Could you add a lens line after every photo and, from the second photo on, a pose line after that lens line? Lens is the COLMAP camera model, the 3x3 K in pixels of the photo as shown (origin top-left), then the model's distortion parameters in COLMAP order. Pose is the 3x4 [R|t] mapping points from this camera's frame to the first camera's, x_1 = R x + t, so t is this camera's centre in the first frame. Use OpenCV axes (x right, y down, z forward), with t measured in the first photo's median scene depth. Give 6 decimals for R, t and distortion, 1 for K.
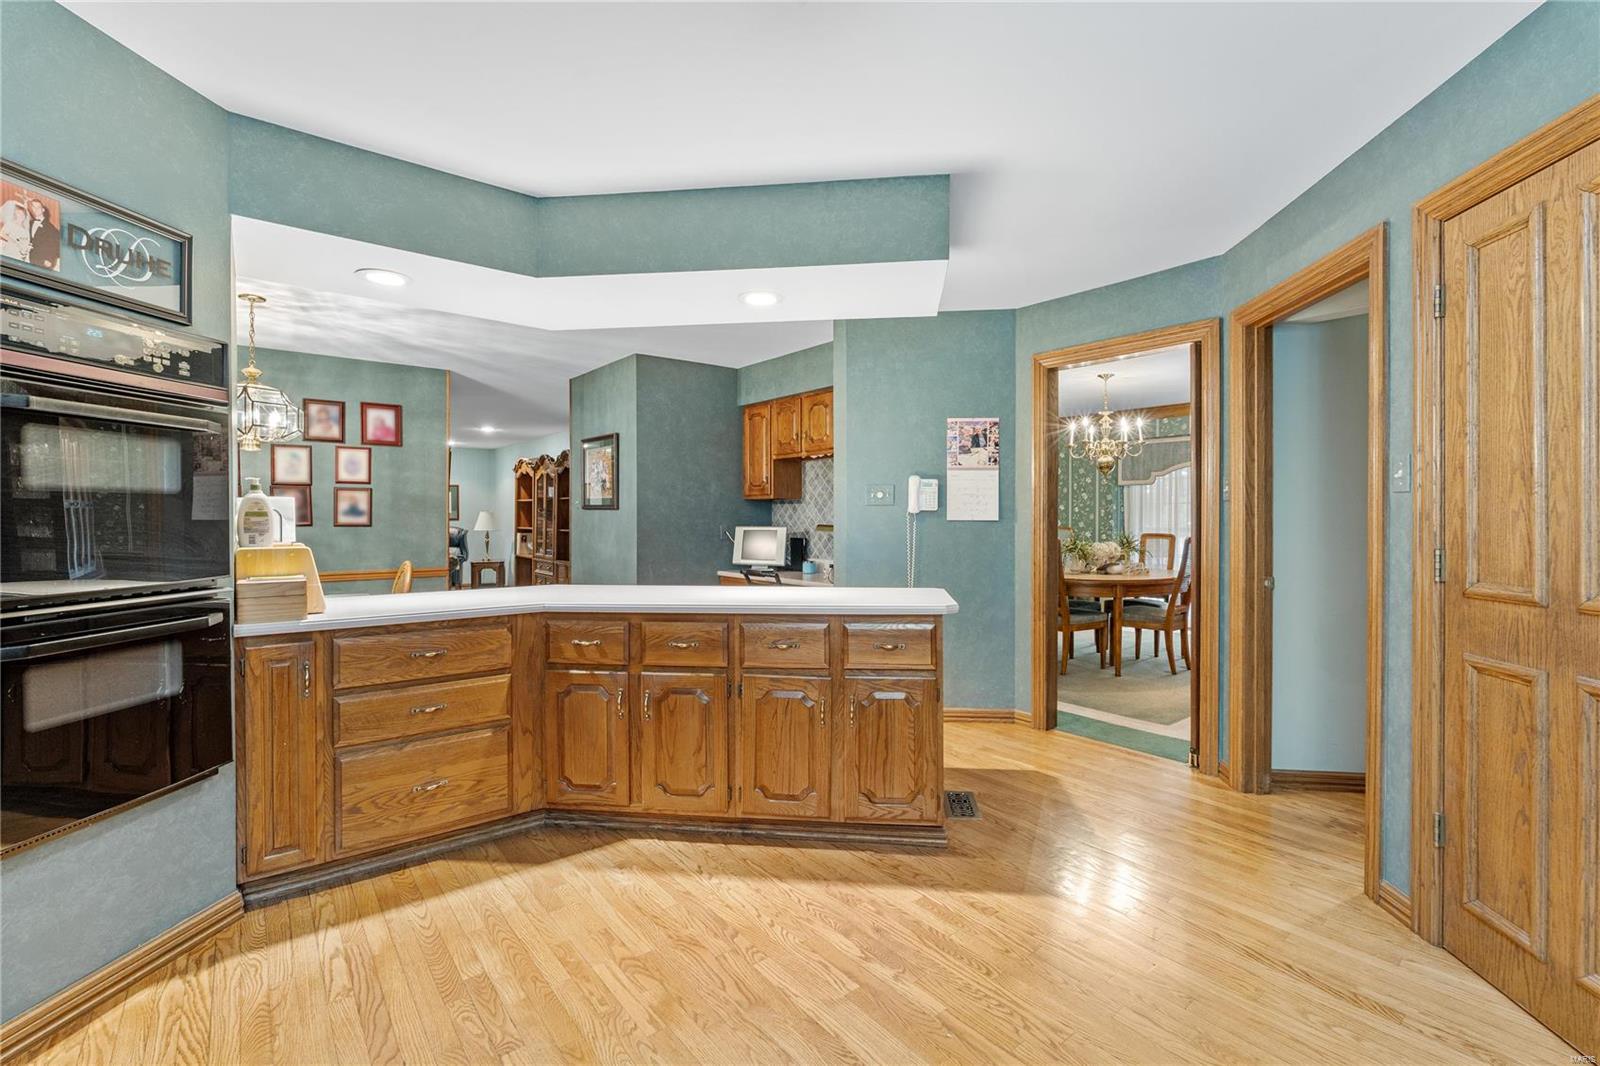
lens RADIAL K [[705.6, 0, 801.7], [0, 705.6, 522.3], [0, 0, 1]] dist [-0.004396, 0.000361]
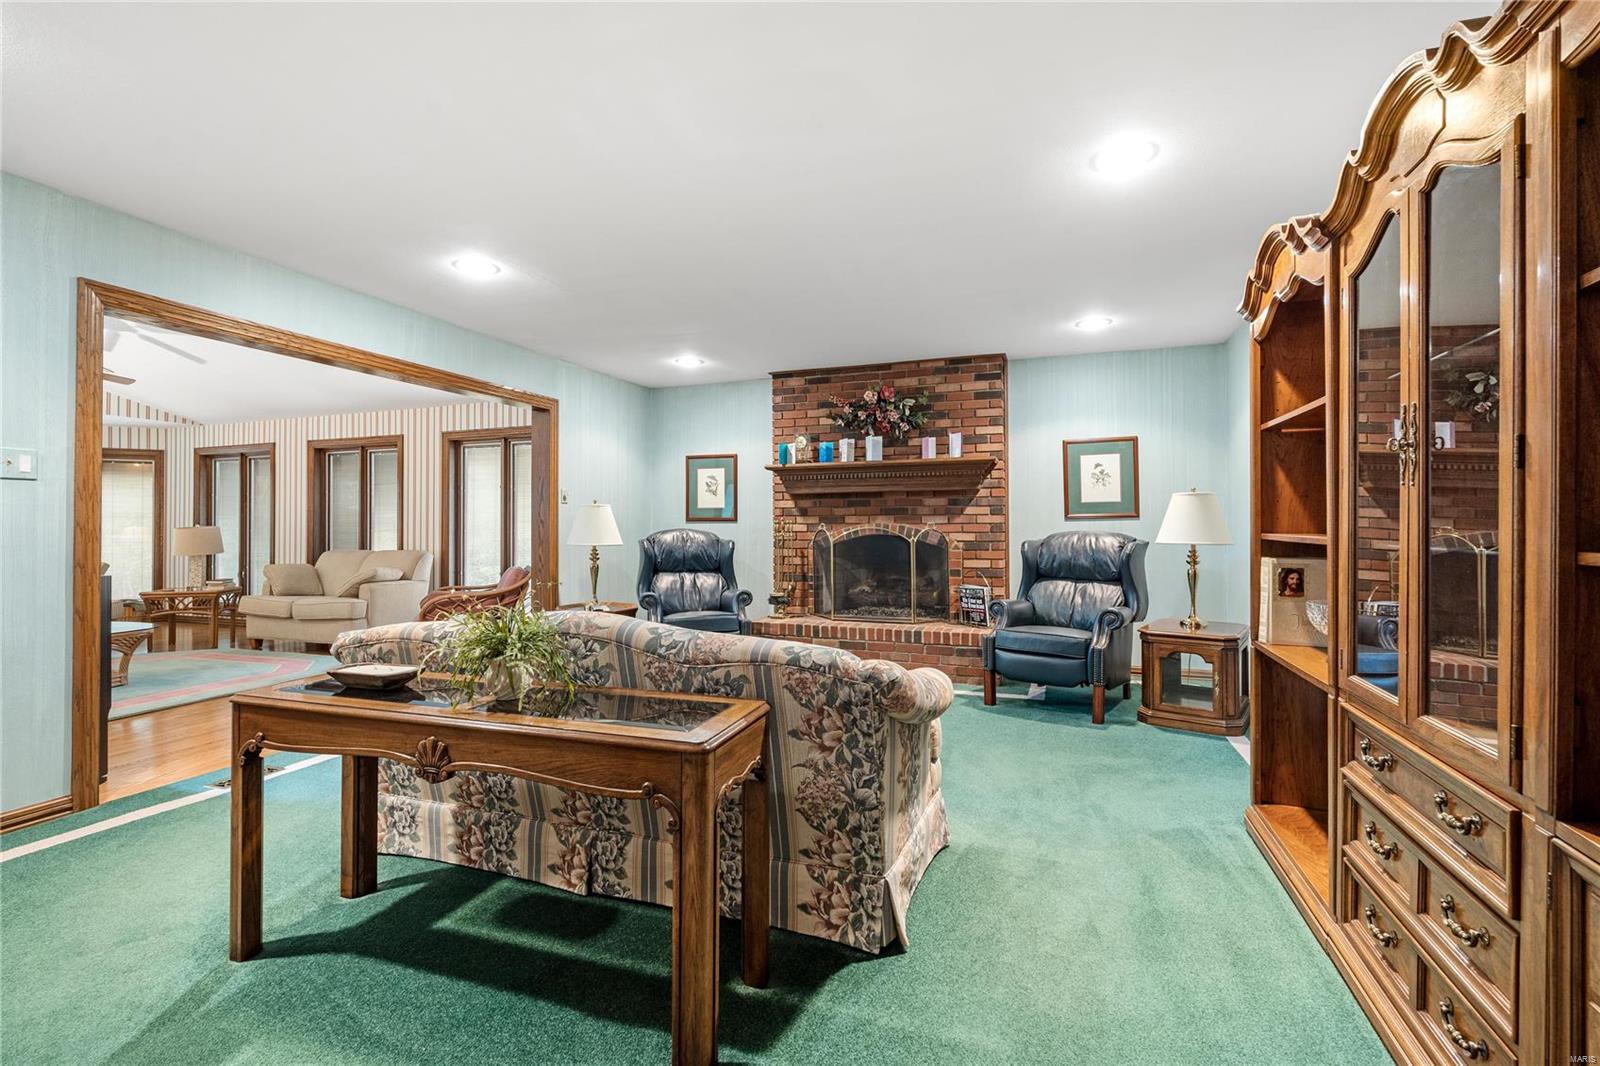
lens RADIAL K [[705.6, 0, 797.0], [0, 705.6, 521.4], [0, 0, 1]] dist [-0.004396, 0.000361]
pose [[0.511706, -0.006541, -0.859136, -0.272947], [-0.003690, 0.999945, -0.009810, 0.005364], [0.859153, 0.008190, 0.511654, 0.730329]]
